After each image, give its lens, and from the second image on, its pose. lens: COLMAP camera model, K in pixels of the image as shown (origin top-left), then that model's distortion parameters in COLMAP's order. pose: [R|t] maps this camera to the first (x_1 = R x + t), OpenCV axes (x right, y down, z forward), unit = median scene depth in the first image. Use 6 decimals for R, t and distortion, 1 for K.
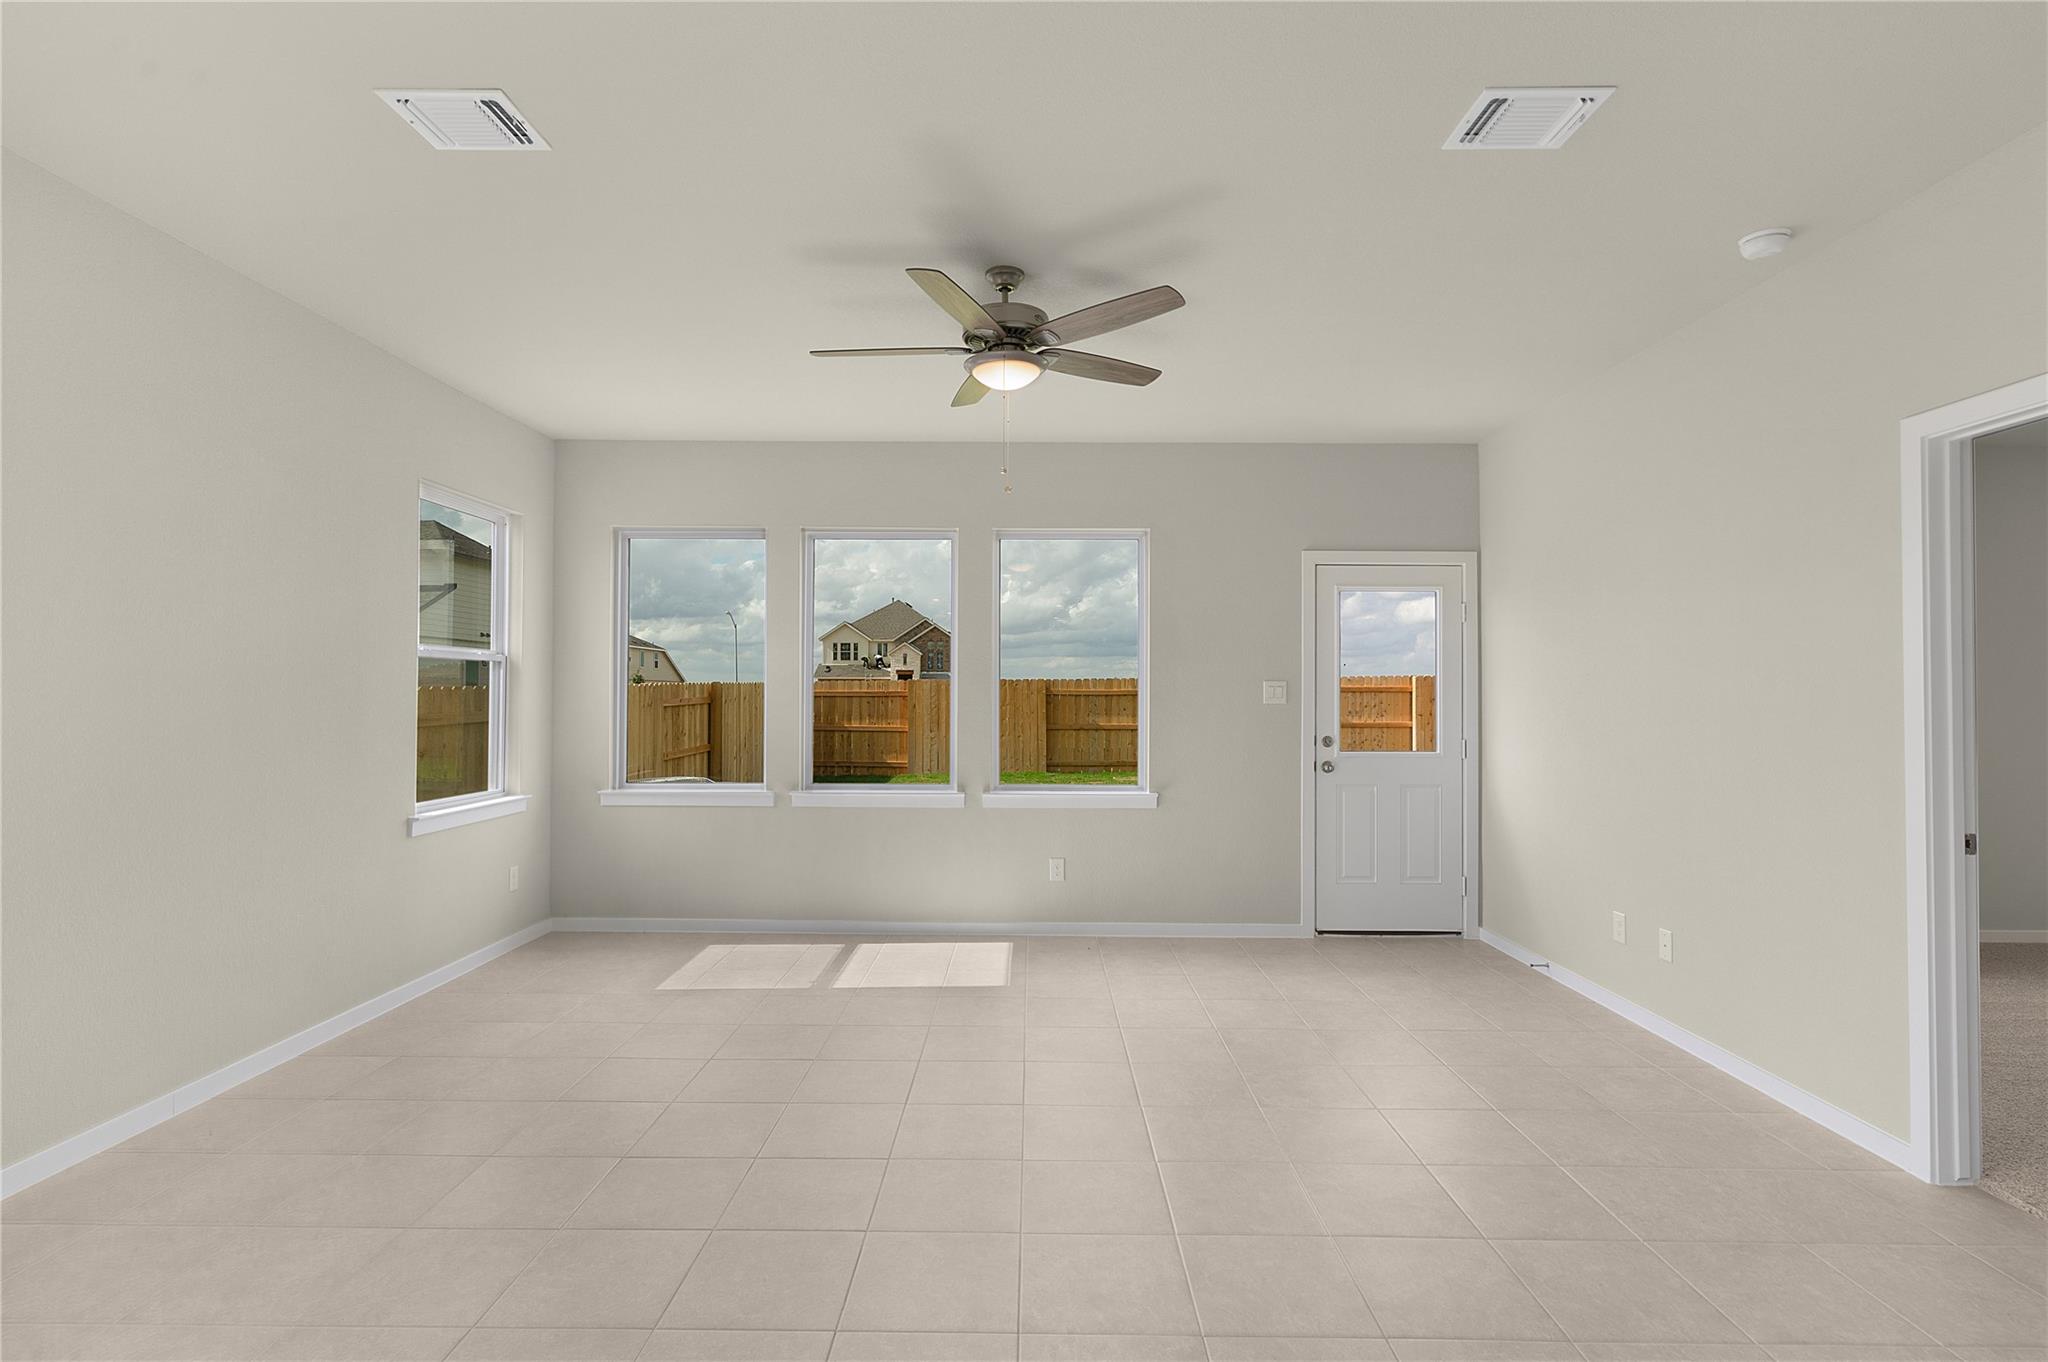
lens RADIAL K [[987.5, 0, 1024.1], [0, 987.5, 687.5], [0, 0, 1]] dist [0.002266, 0.000312]
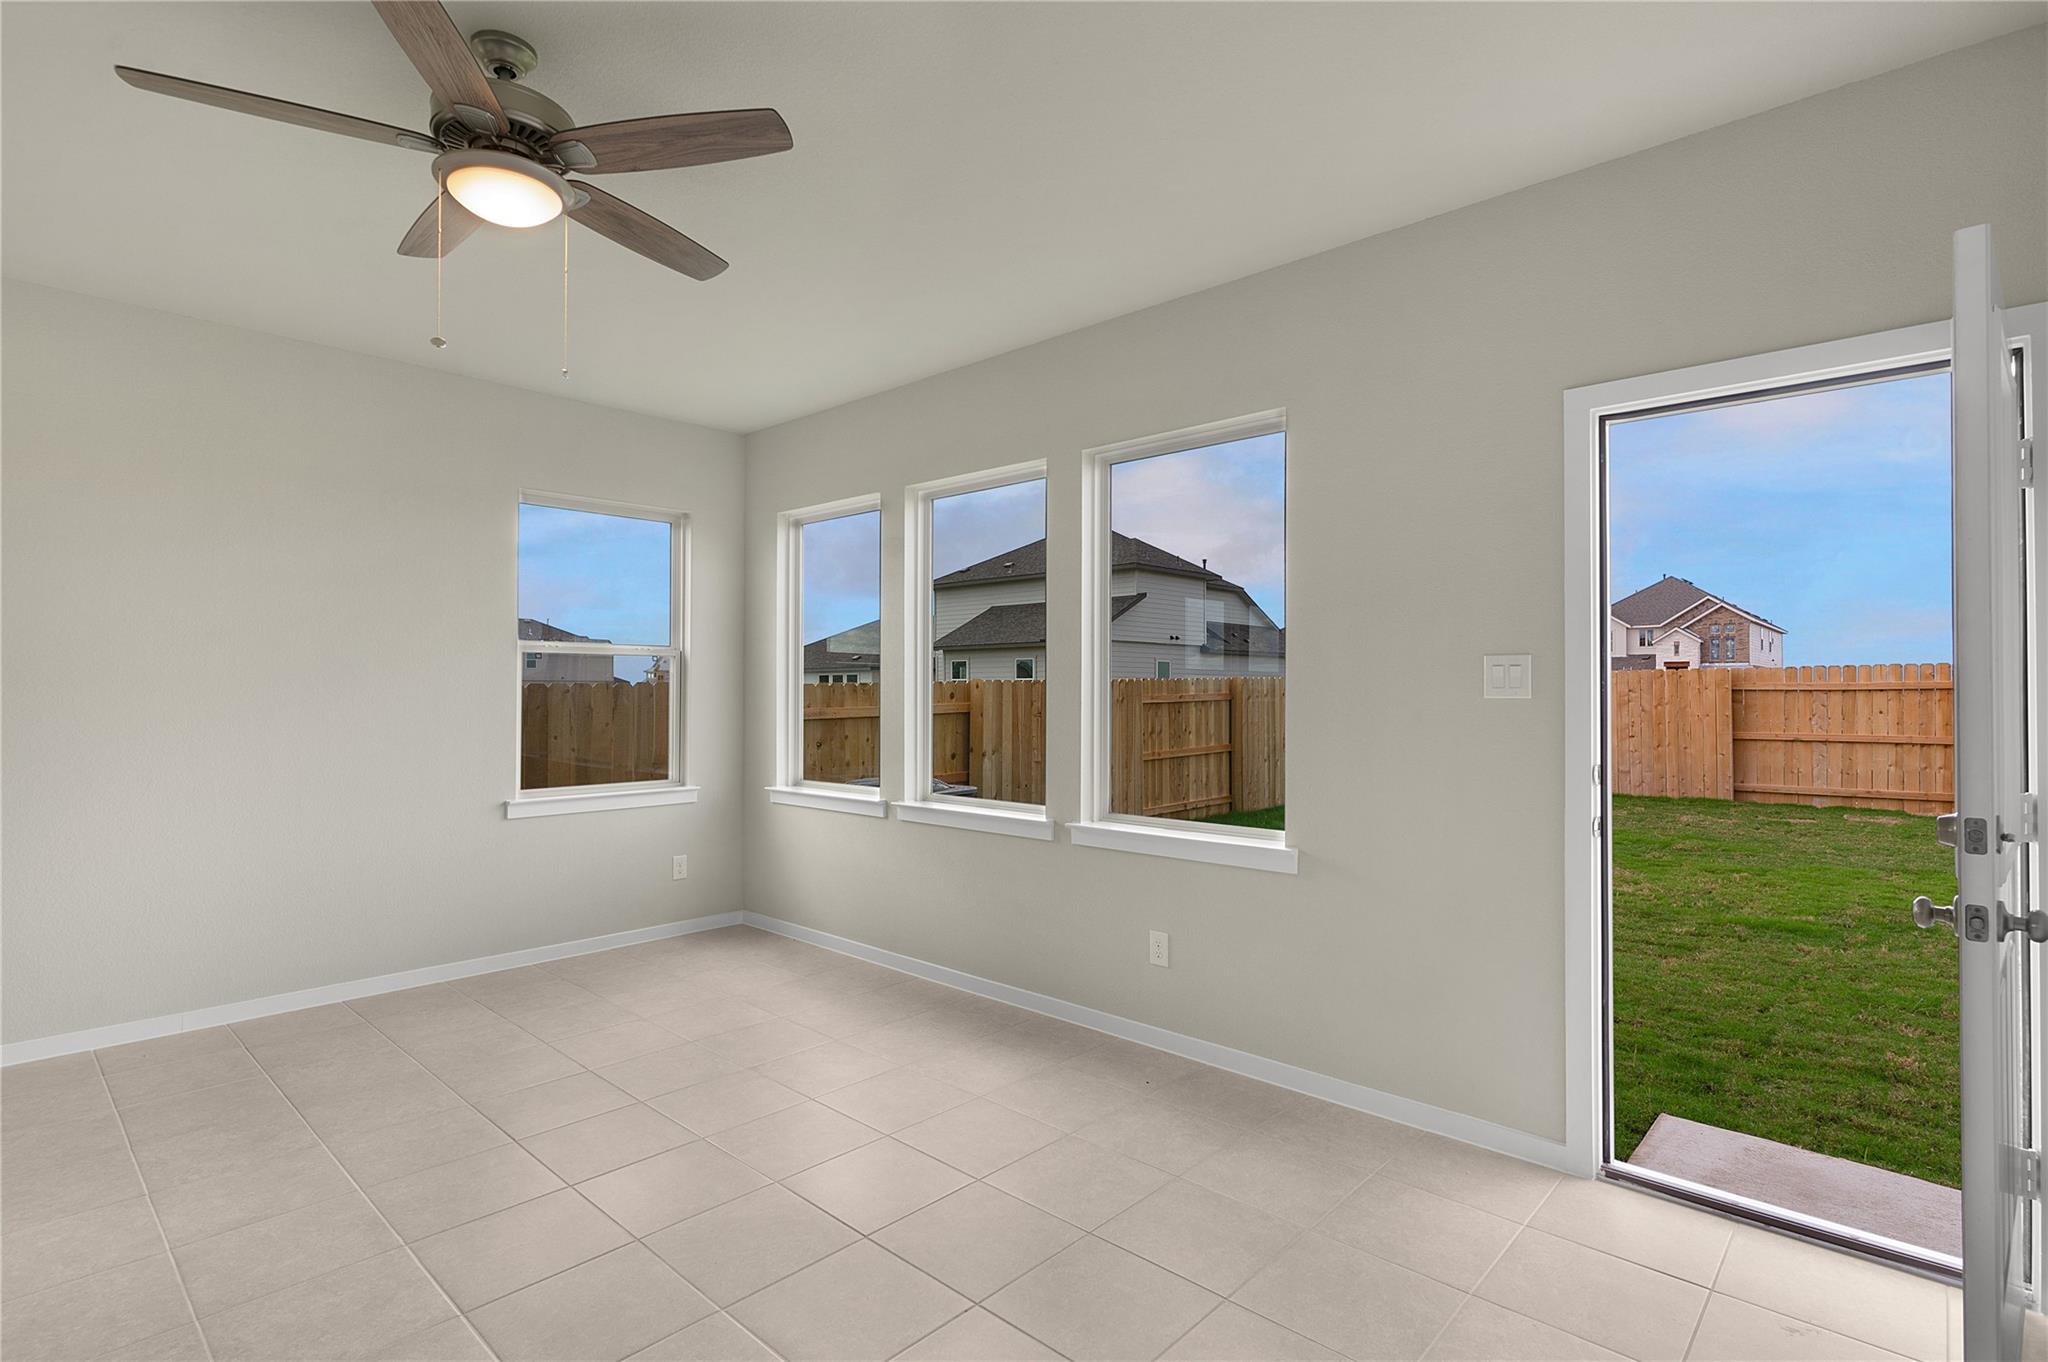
lens RADIAL K [[995.4, 0, 1024.0], [0, 995.4, 681.0], [0, 0, 1]] dist [0.002851, -0.000014]
pose [[0.740161, -0.010676, -0.672344, 0.360667], [0.007270, 0.999943, -0.007875, 0.008309], [0.672390, 0.000941, 0.740197, 0.385927]]
